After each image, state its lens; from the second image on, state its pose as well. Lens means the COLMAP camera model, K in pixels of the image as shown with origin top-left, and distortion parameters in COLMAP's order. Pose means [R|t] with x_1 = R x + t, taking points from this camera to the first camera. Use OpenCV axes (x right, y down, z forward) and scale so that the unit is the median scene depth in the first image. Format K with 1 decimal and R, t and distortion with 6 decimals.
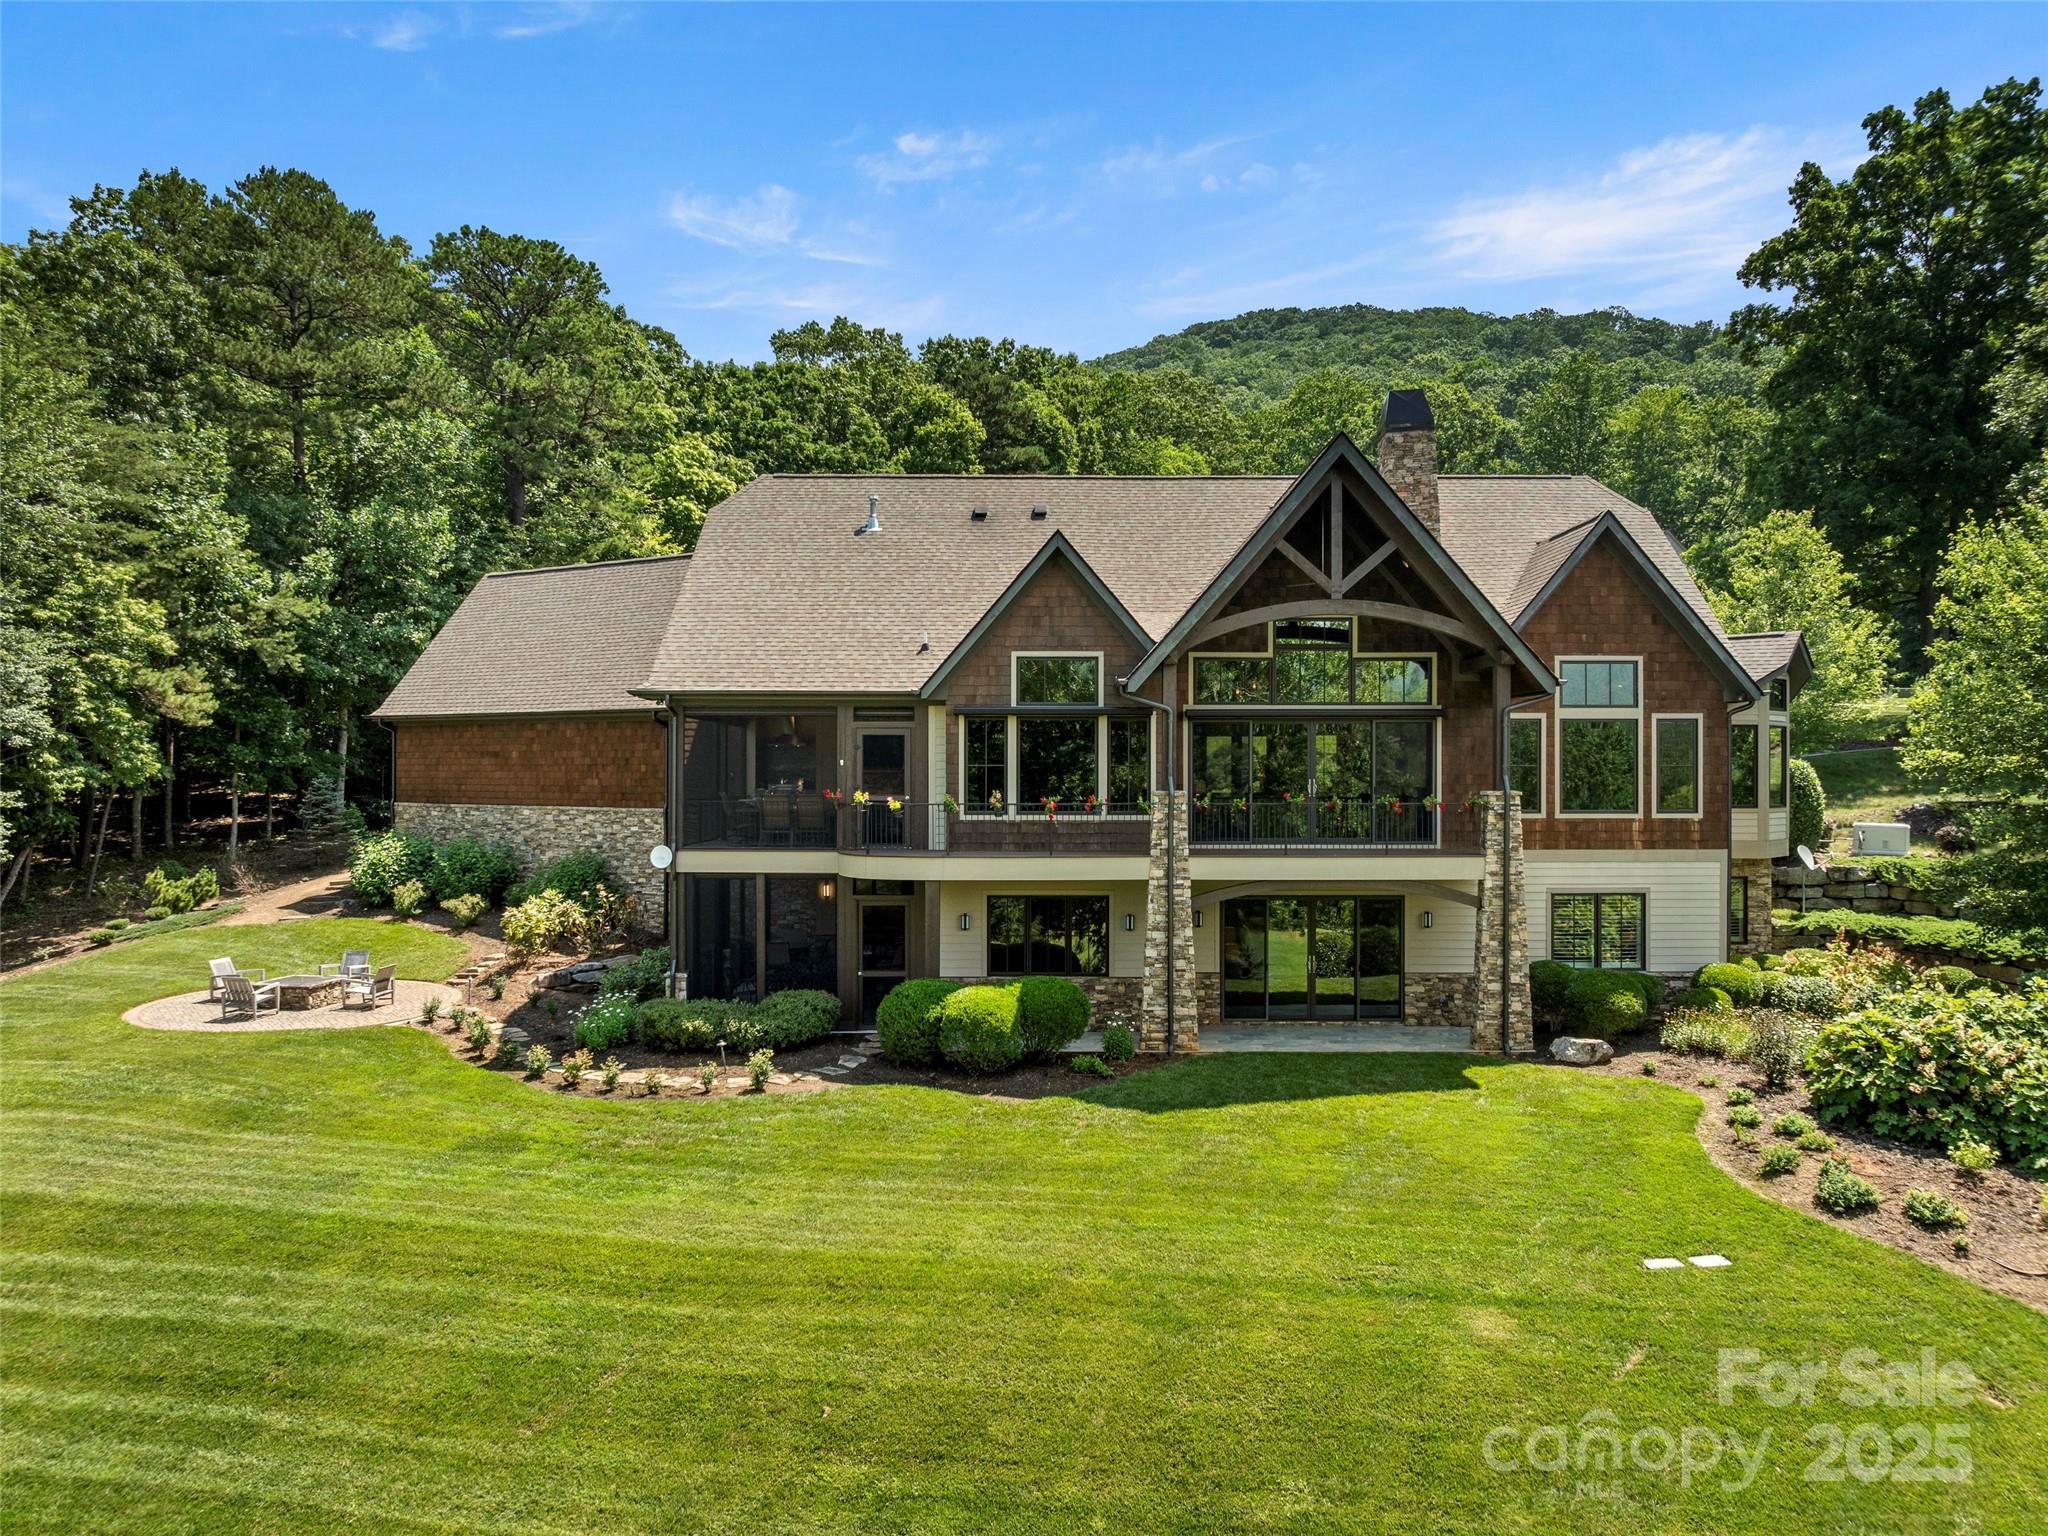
lens RADIAL K [[1448.7, 0, 1024.0], [0, 1448.7, 768.0], [0, 0, 1]] dist [-0.040796, 0.004129]
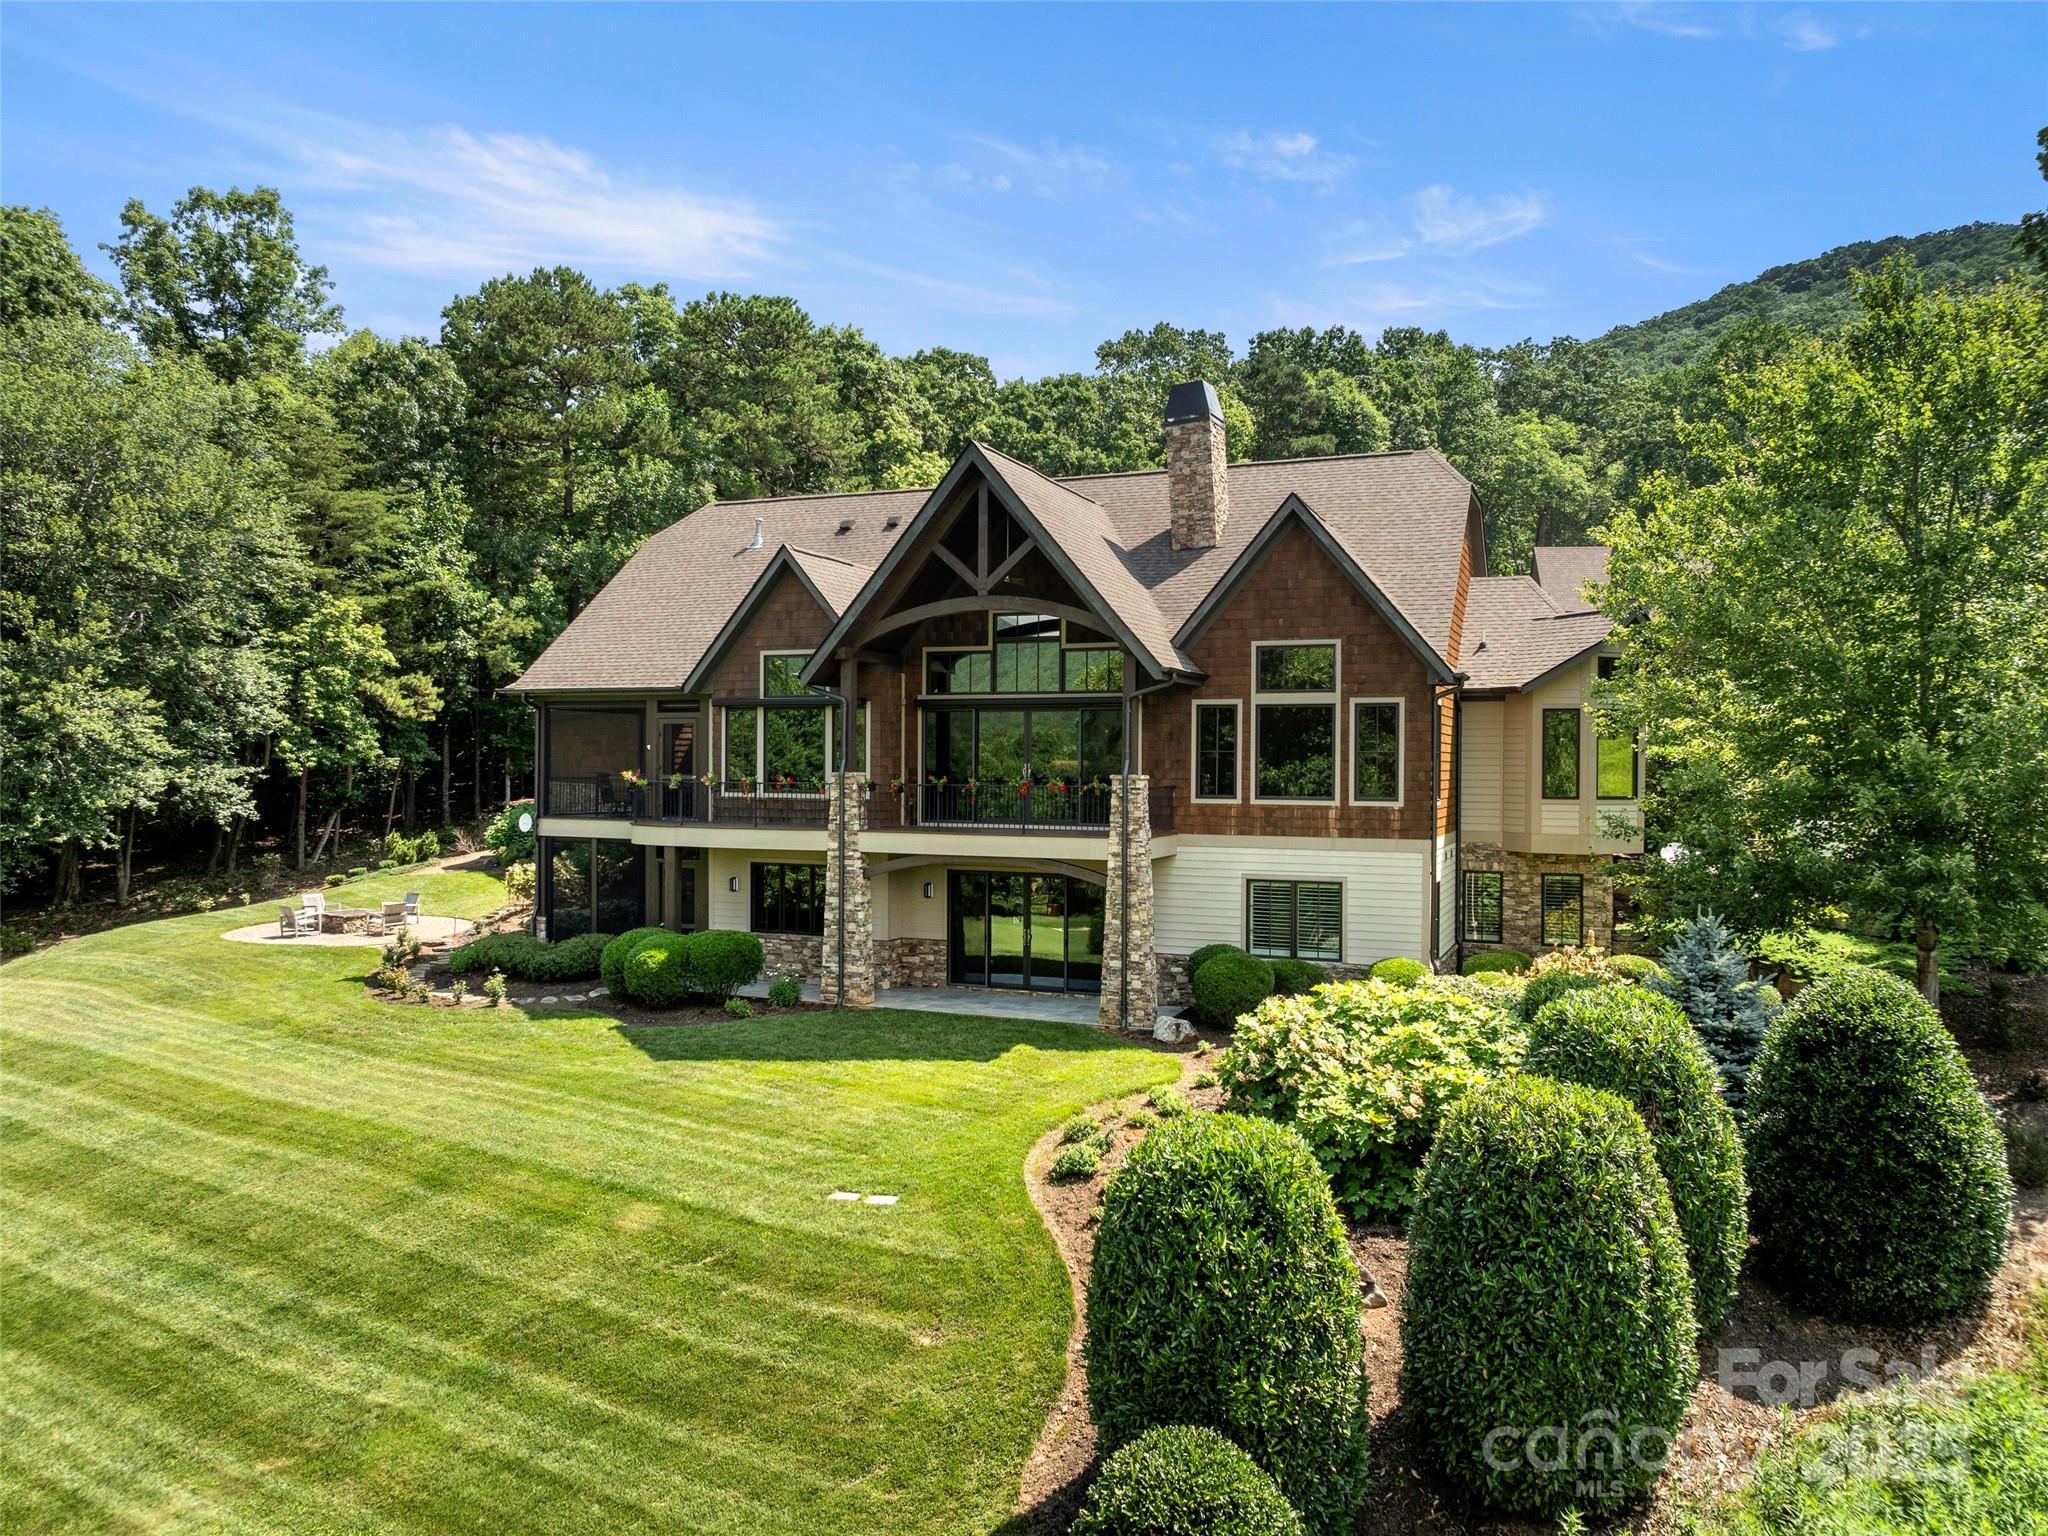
lens RADIAL K [[1448.7, 0, 1024.0], [0, 1448.7, 768.0], [0, 0, 1]] dist [-0.040796, 0.004129]
pose [[0.924626, 0.006731, -0.380816, 0.609851], [-0.004844, 0.999971, 0.005914, 0.004792], [0.380845, -0.003623, 0.924632, 0.013008]]
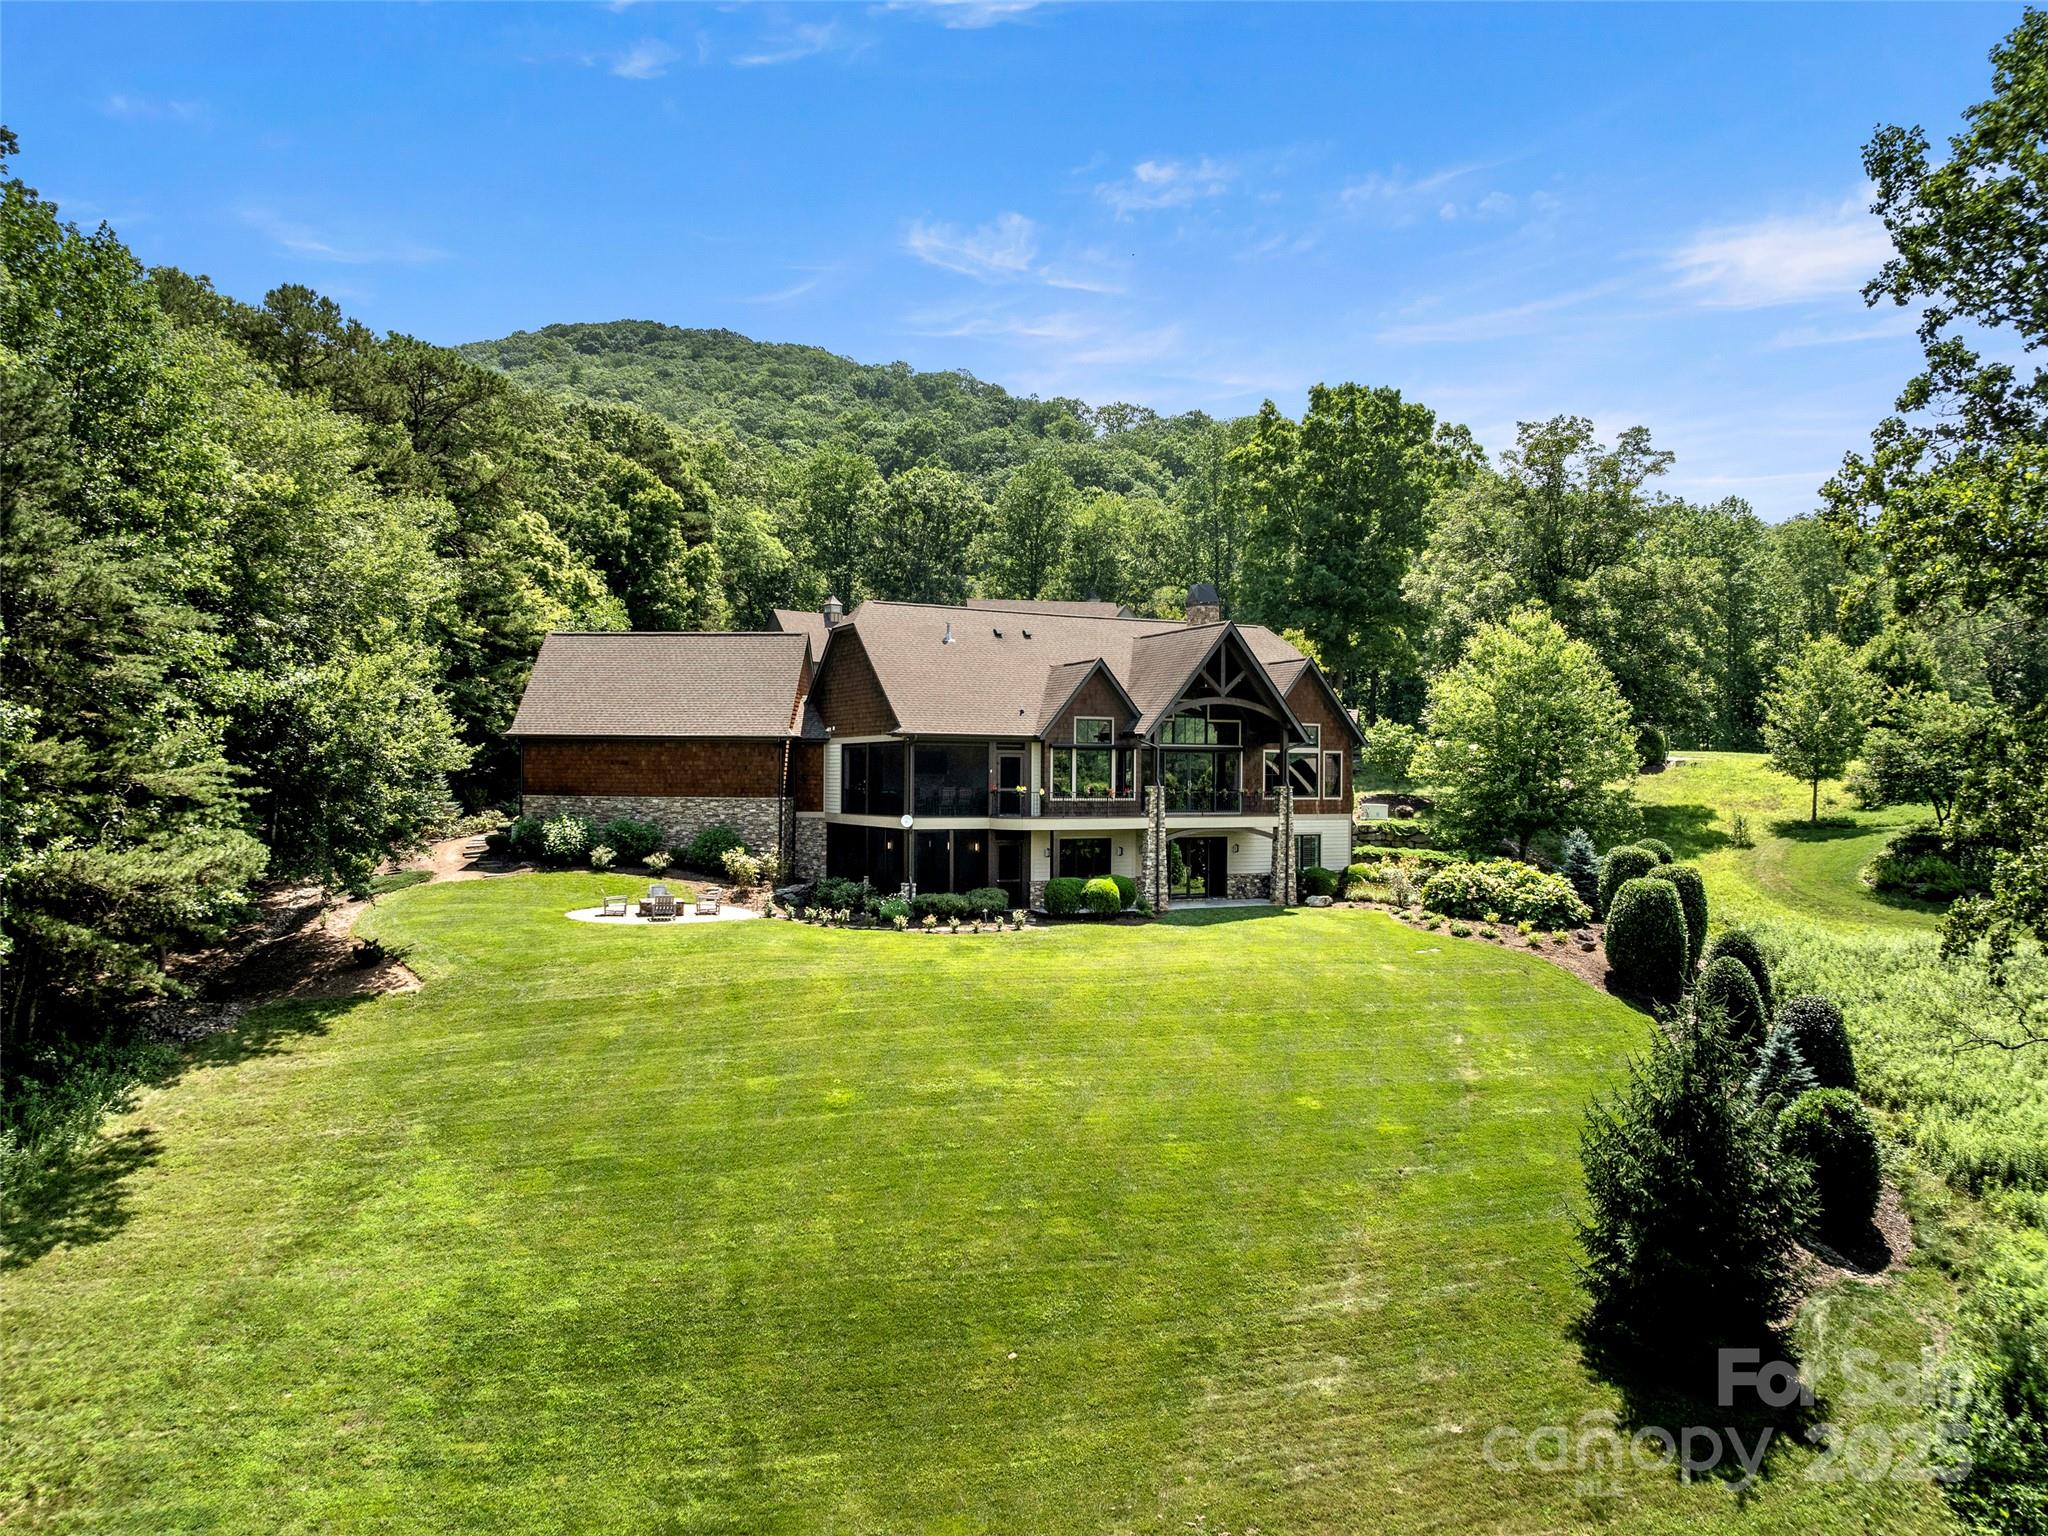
lens RADIAL K [[1448.7, 0, 1024.0], [0, 1448.7, 768.0], [0, 0, 1]] dist [-0.040796, 0.004129]
pose [[0.890093, 0.007143, 0.455723, -0.954769], [-0.006626, 0.999974, -0.002732, -0.003233], [-0.455731, -0.000588, 0.890118, -0.726477]]
